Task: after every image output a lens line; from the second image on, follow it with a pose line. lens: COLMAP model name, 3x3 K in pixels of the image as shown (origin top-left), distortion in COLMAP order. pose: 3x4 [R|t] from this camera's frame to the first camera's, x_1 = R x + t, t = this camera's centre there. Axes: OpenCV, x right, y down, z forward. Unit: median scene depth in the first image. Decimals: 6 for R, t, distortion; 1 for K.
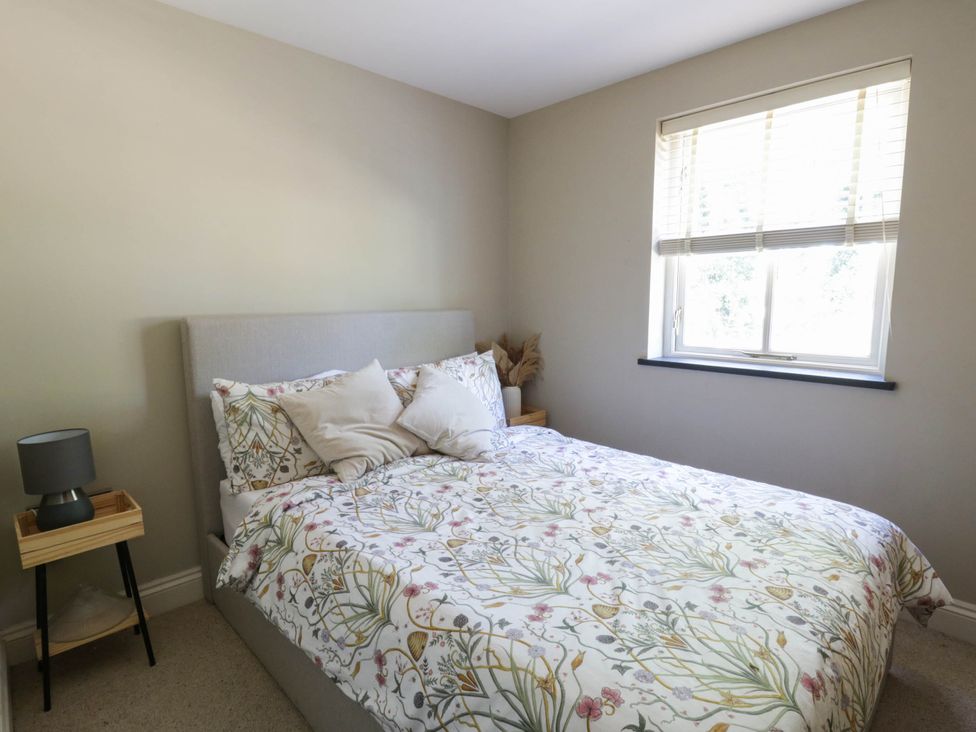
lens RADIAL K [[513.6, 0, 502.7], [0, 513.6, 355.0], [0, 0, 1]] dist [0.000210, -0.013194]
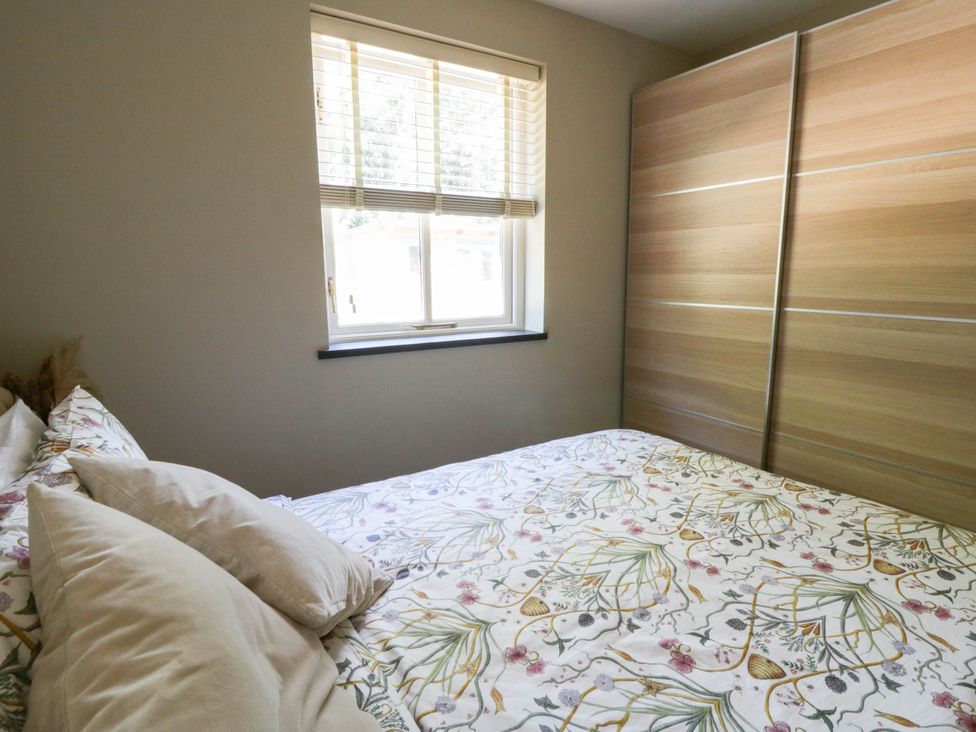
lens RADIAL K [[507.1, 0, 487.2], [0, 507.1, 361.1], [0, 0, 1]] dist [-0.000887, -0.010627]
pose [[0.235421, -0.170805, 0.956767, -0.535887], [0.112941, 0.982574, 0.147622, -0.087208], [-0.965309, 0.073305, 0.250610, 0.912244]]
